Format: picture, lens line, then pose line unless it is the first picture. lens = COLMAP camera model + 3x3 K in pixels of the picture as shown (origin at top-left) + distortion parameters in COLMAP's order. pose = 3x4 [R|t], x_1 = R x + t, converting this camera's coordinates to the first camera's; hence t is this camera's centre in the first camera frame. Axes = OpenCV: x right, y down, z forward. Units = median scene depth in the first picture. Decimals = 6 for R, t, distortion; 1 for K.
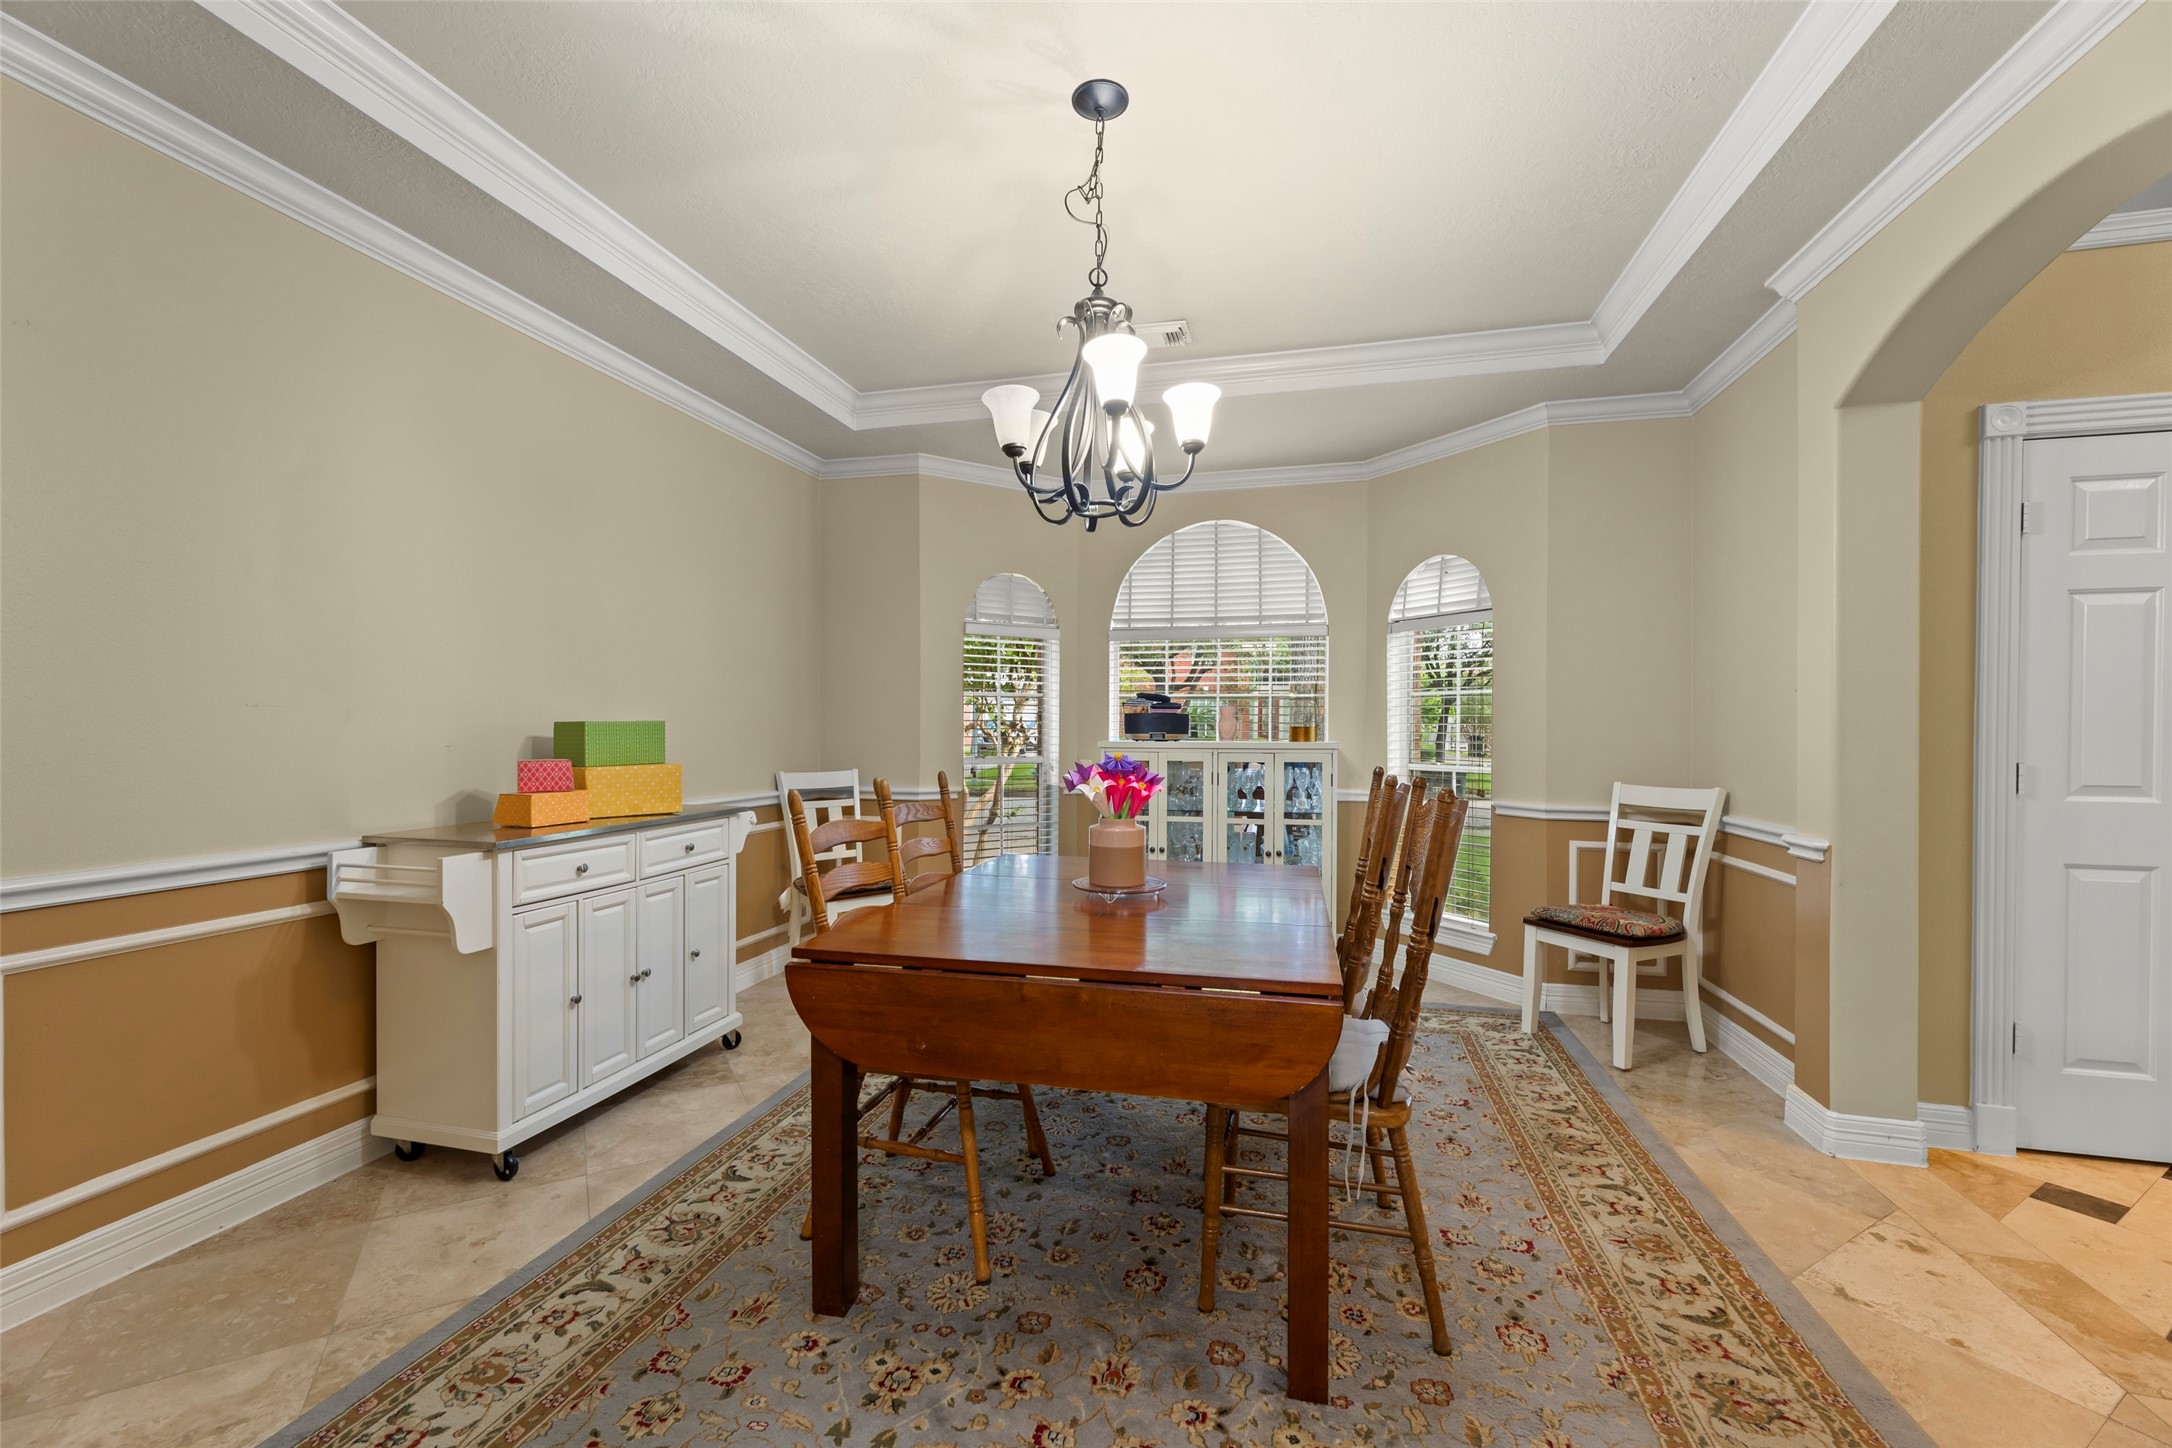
lens RADIAL K [[889.4, 0, 1092.3], [0, 889.4, 727.4], [0, 0, 1]] dist [0.001256, -0.000598]
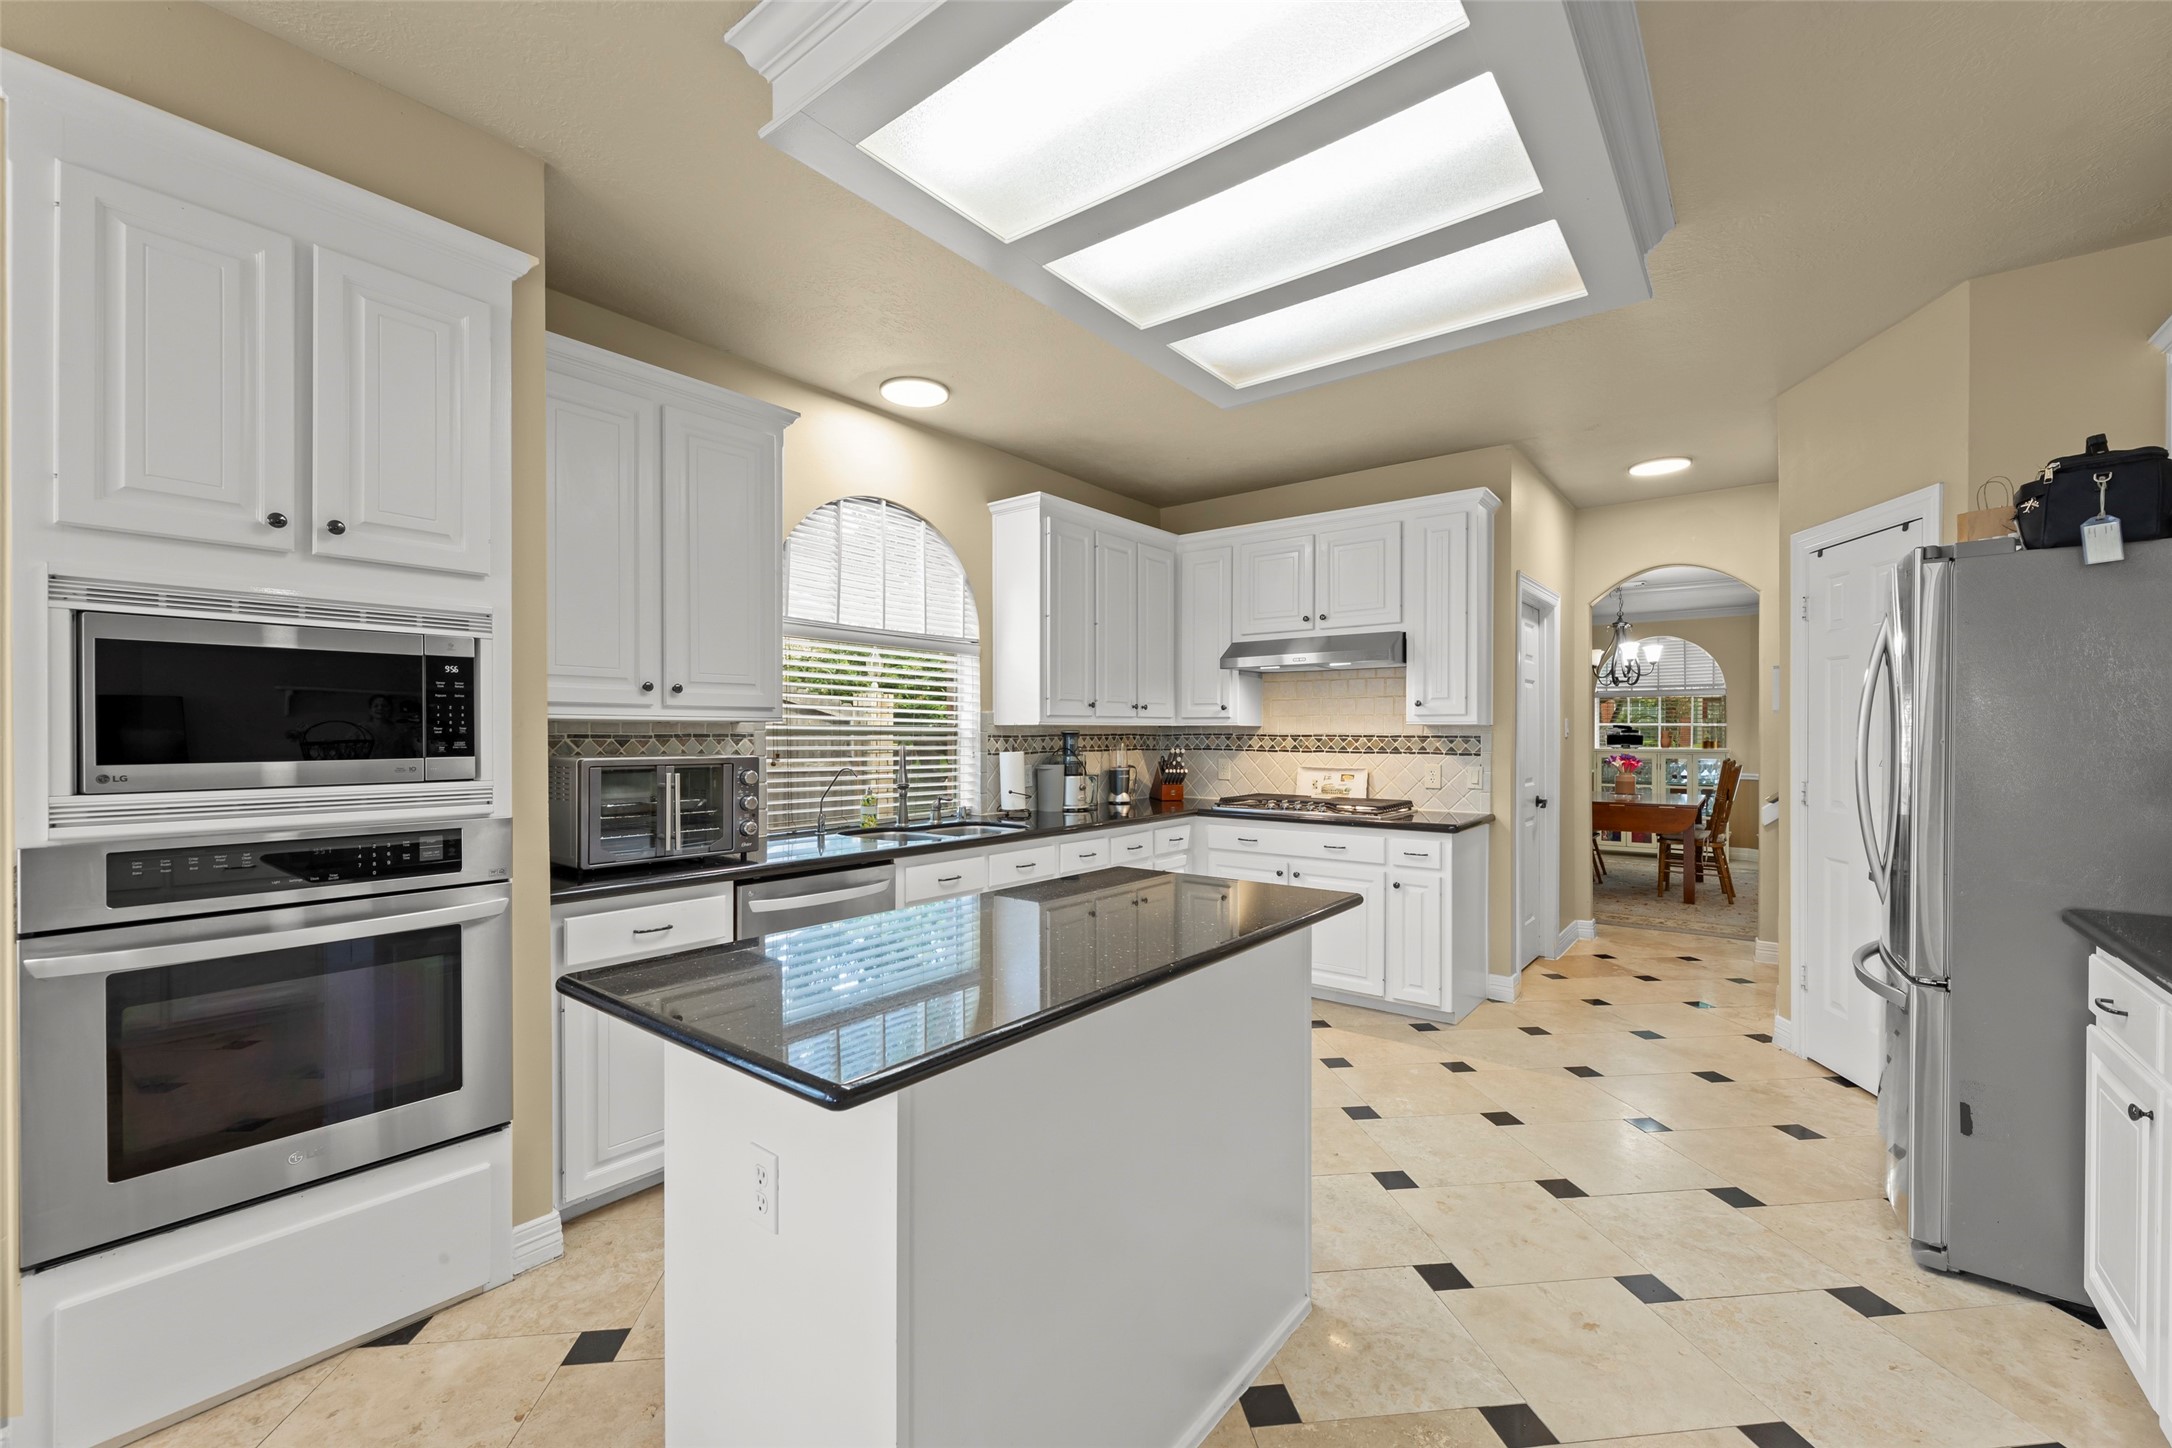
lens RADIAL K [[889.4, 0, 1070.2], [0, 889.4, 738.0], [0, 0, 1]] dist [0.001256, -0.000598]
pose [[0.905877, -0.004794, -0.423514, -0.219333], [0.007674, 0.999958, 0.005094, -0.028448], [0.423471, -0.007864, 0.905875, -1.418497]]
